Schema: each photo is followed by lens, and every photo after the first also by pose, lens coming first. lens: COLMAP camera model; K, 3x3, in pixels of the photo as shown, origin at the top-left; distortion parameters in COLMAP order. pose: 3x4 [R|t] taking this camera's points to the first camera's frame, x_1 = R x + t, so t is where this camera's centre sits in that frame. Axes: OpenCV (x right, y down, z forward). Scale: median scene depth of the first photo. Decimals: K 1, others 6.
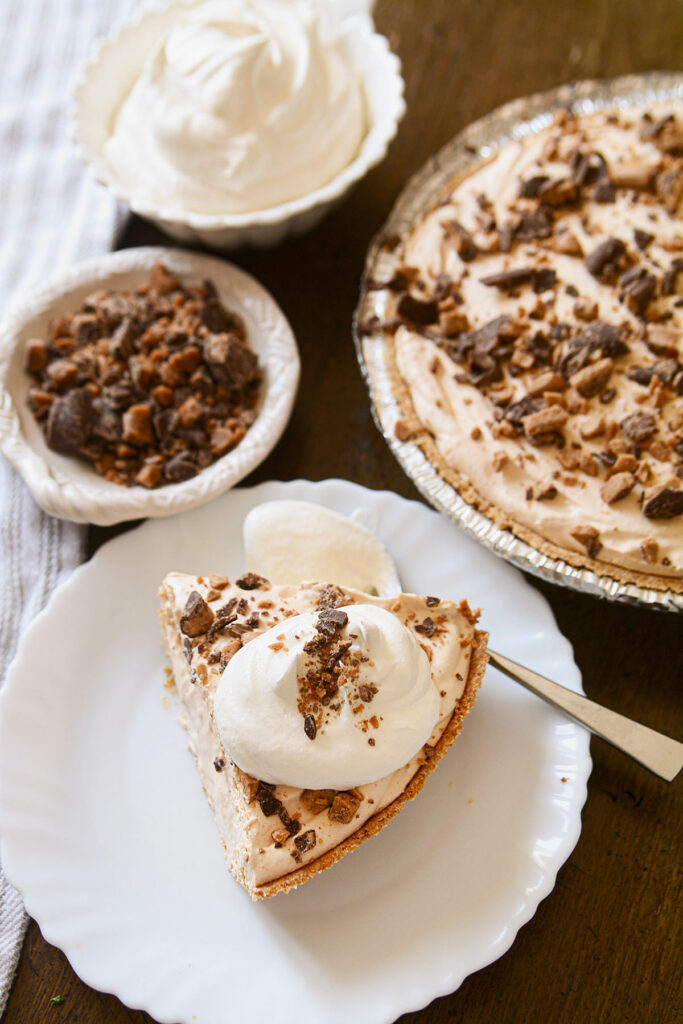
lens RADIAL K [[1502.0, 0, 342.1], [0, 1502.0, 511.4], [0, 0, 1]] dist [0.028454, 0.000000]
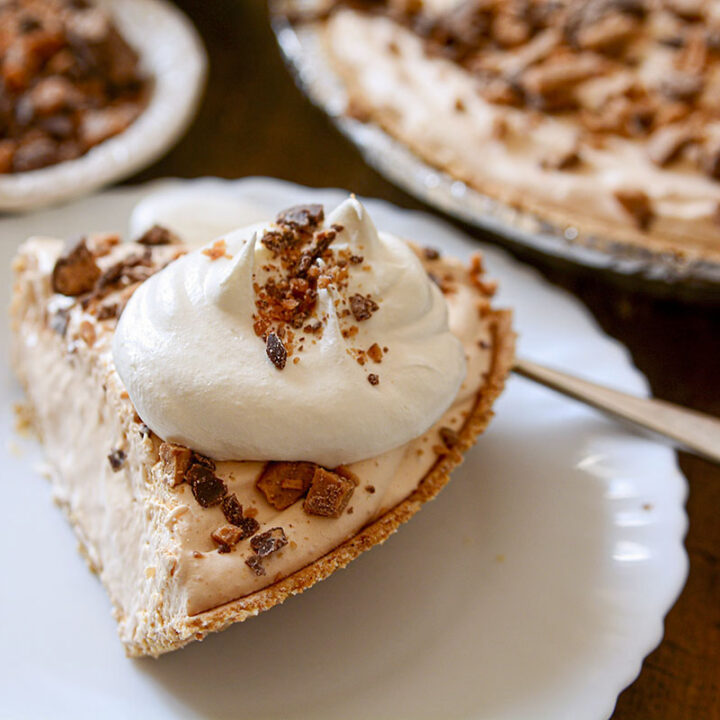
lens RADIAL K [[1609.1, 0, 358.8], [0, 1609.1, 359.6], [0, 0, 1]] dist [0.026324, 0.000000]
pose [[0.988606, 0.008908, 0.150262, -0.085477], [0.036107, 0.955069, -0.294176, 0.336695], [-0.146131, 0.296249, 0.943865, 0.360239]]
